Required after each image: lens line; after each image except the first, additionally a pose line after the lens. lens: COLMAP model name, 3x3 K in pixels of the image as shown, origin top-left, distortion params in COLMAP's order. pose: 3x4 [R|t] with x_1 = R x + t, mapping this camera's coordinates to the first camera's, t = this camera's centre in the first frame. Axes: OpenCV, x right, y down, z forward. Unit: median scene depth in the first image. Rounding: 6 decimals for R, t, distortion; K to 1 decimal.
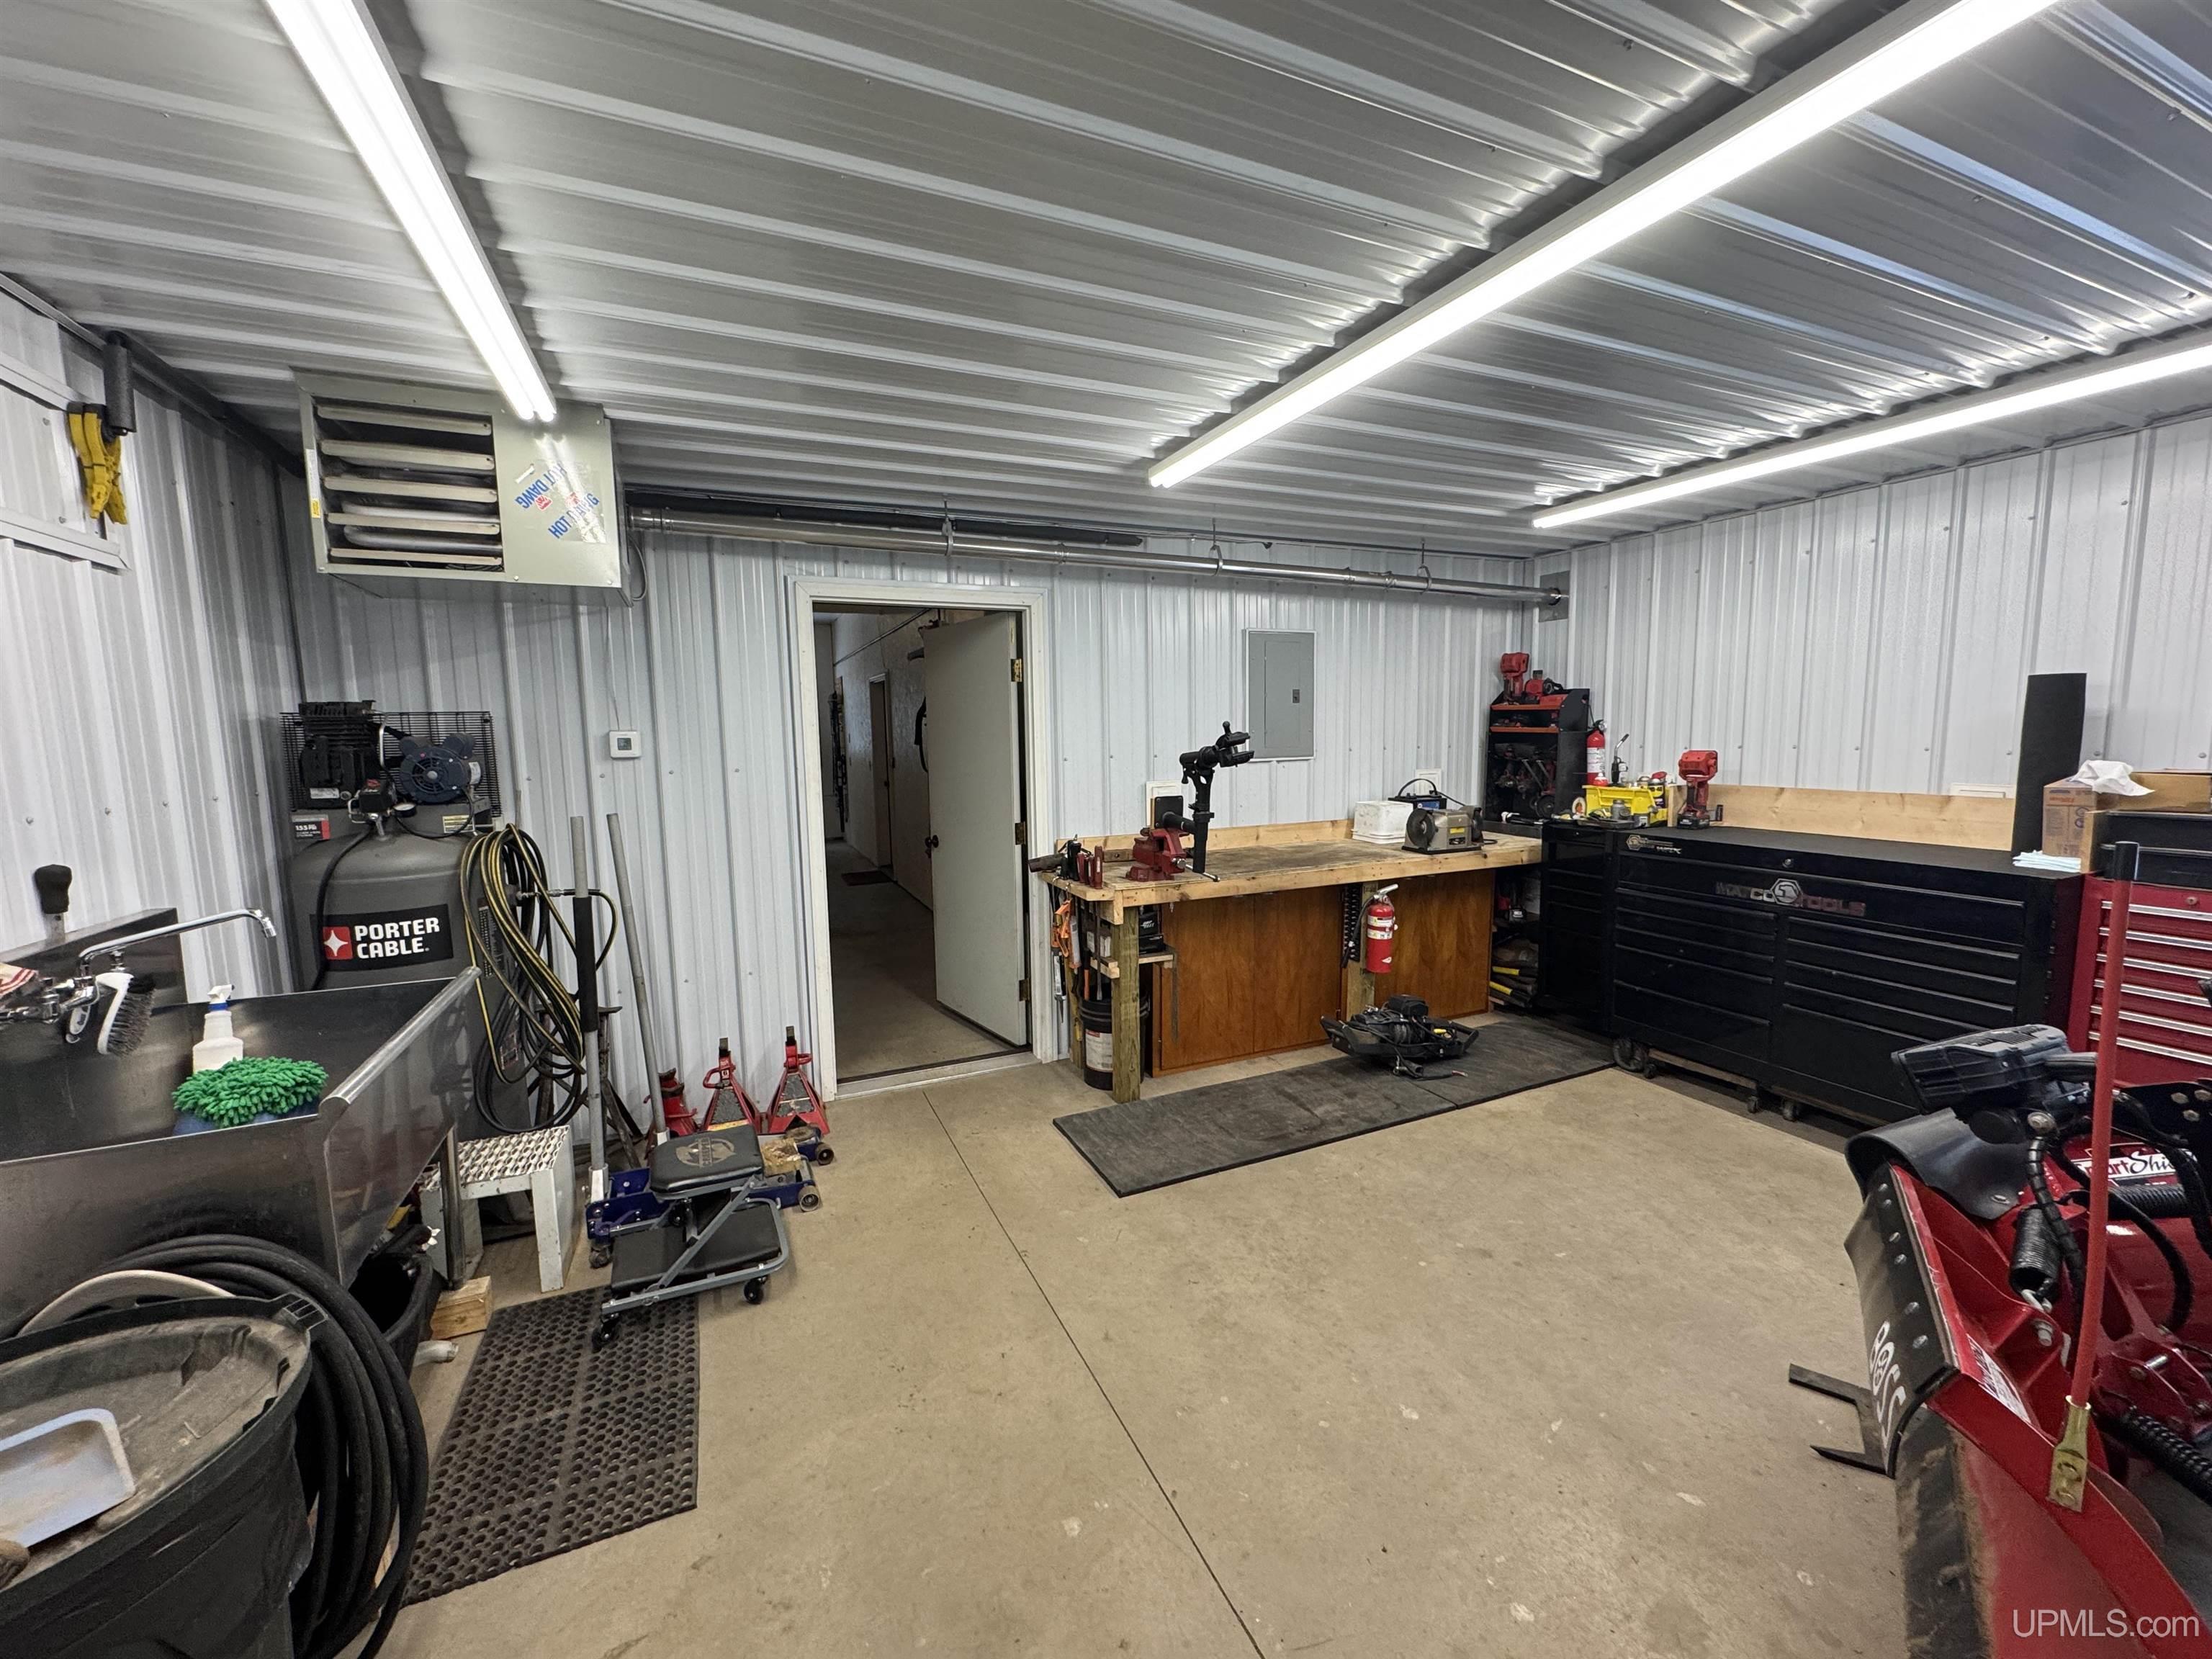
lens RADIAL K [[884.9, 0, 1106.5], [0, 884.9, 828.5], [0, 0, 1]] dist [-0.000346, -0.000018]
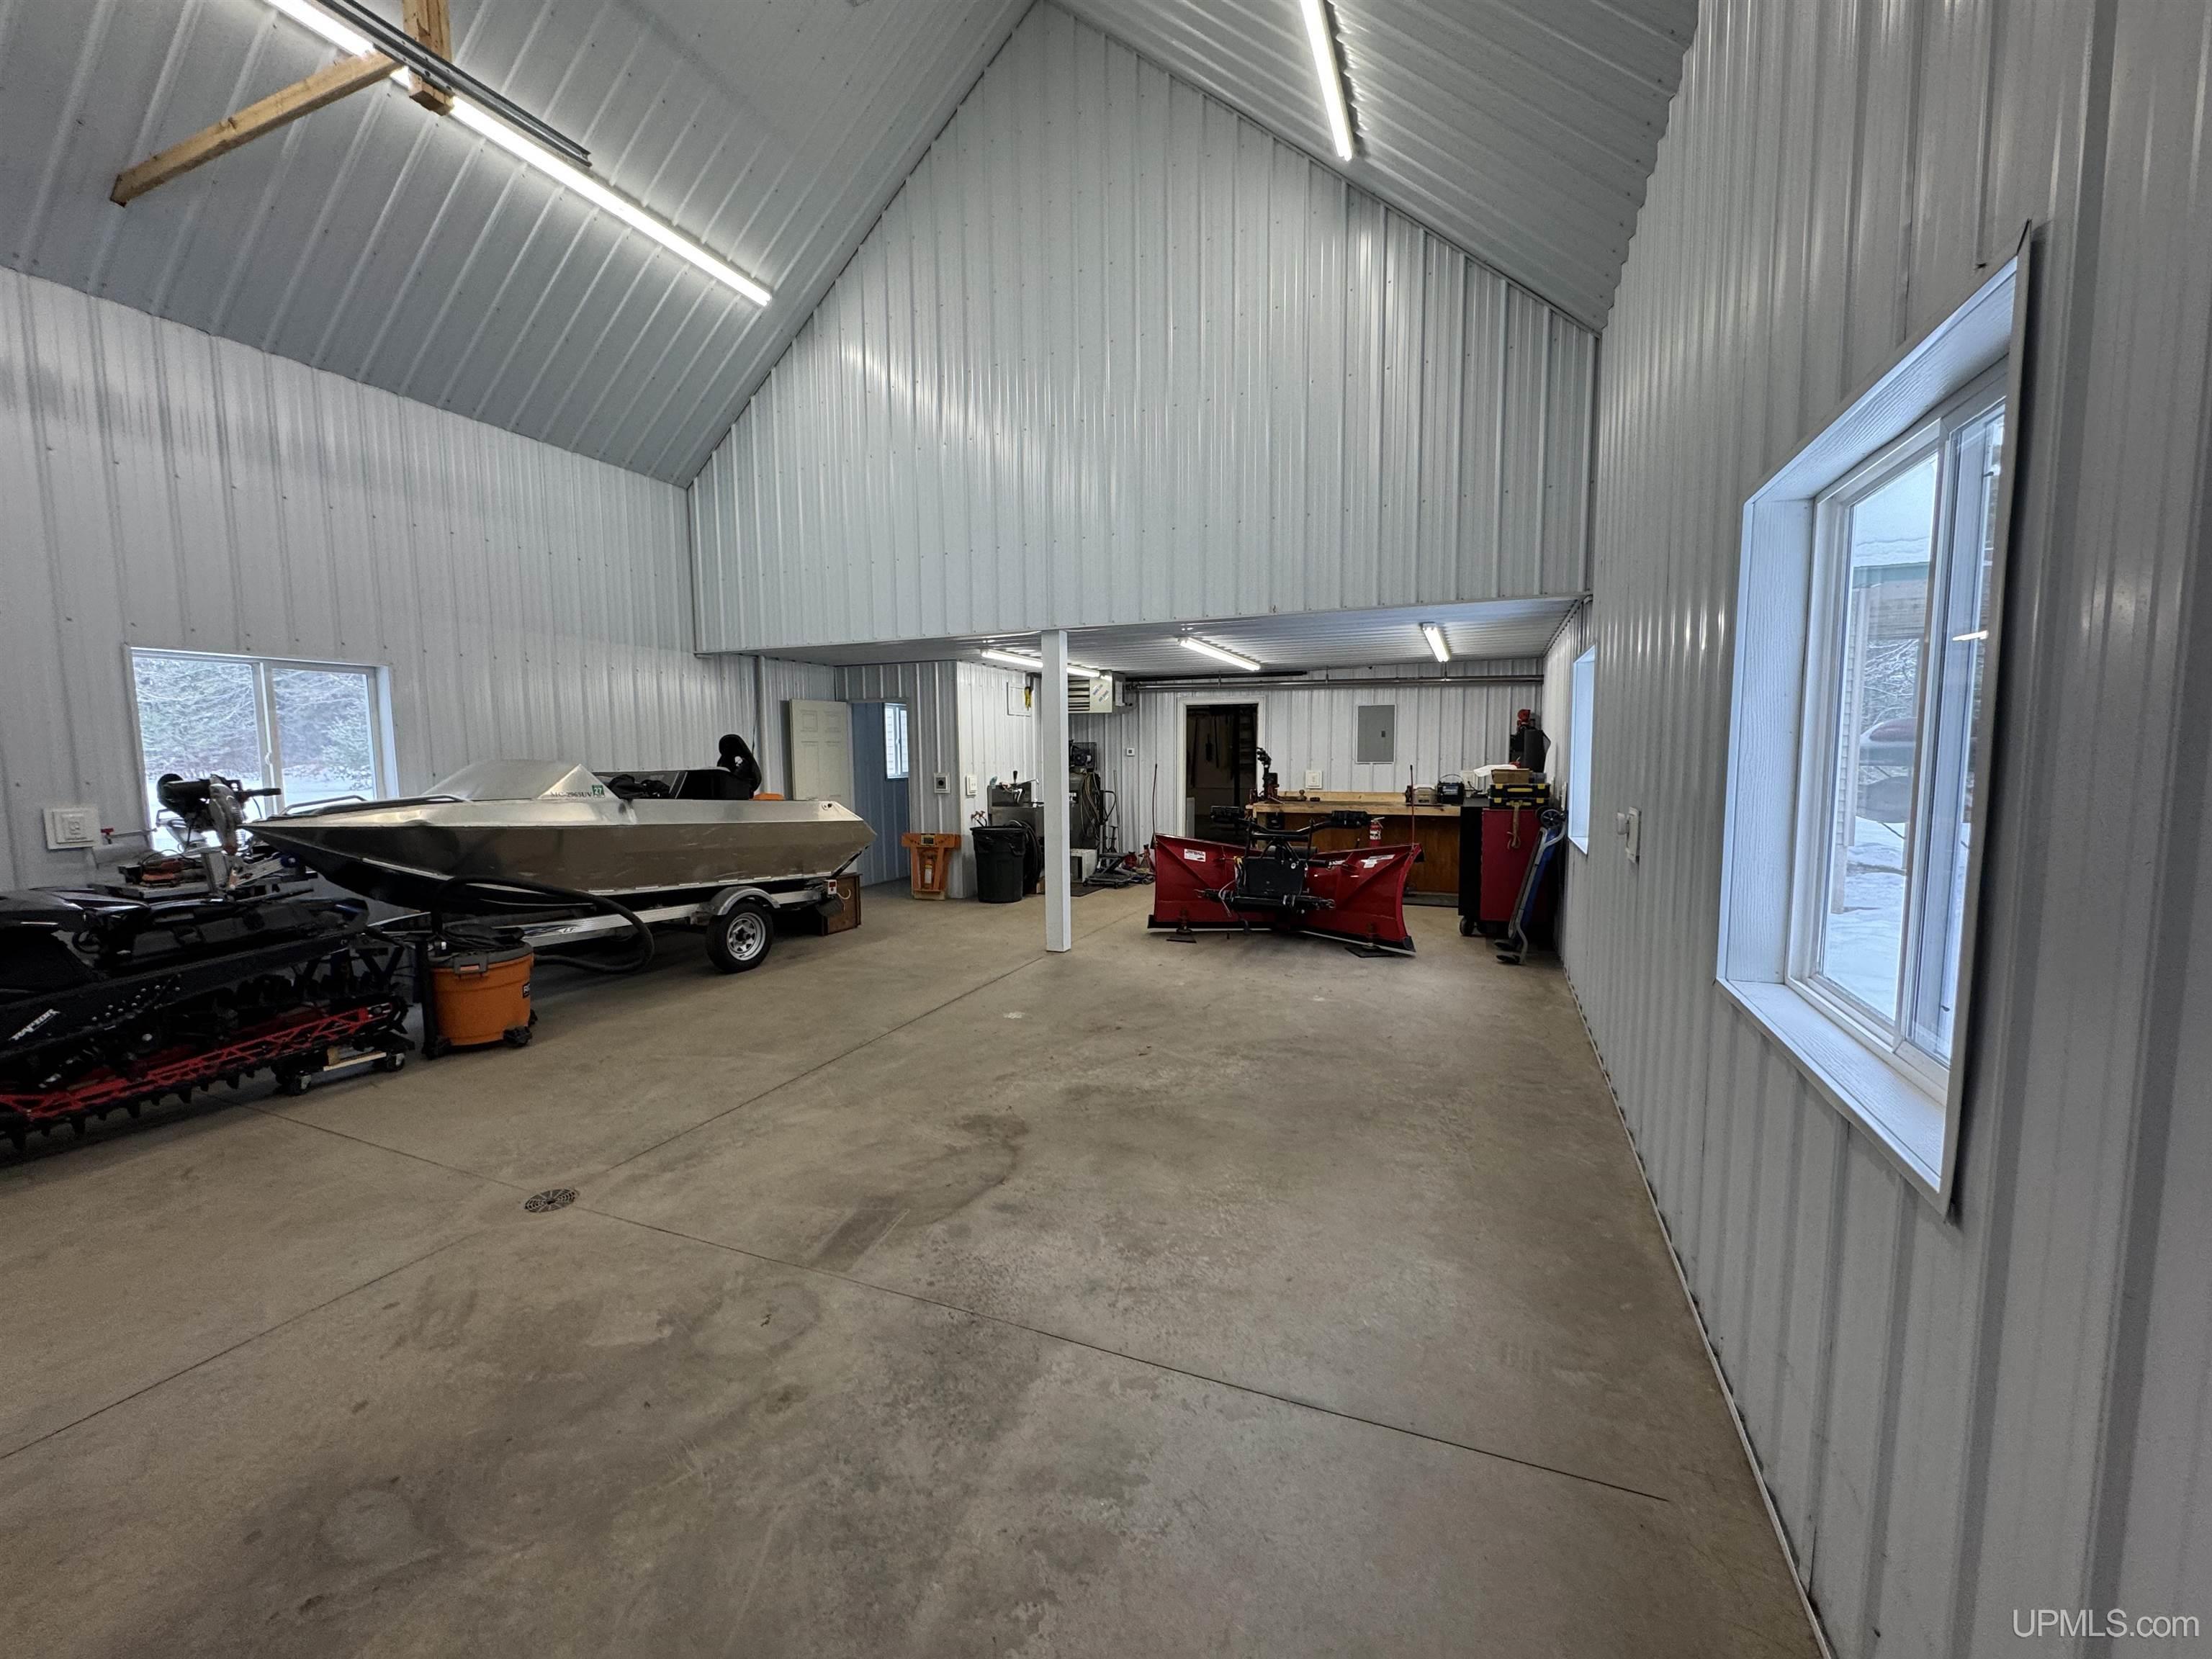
lens RADIAL K [[884.9, 0, 1108.5], [0, 884.9, 830.3], [0, 0, 1]] dist [-0.000346, -0.000018]
pose [[0.686775, 0.077235, -0.722755, 1.515023], [-0.086794, 0.995938, 0.023954, 0.105542], [0.721670, 0.046280, 0.690689, -1.118633]]
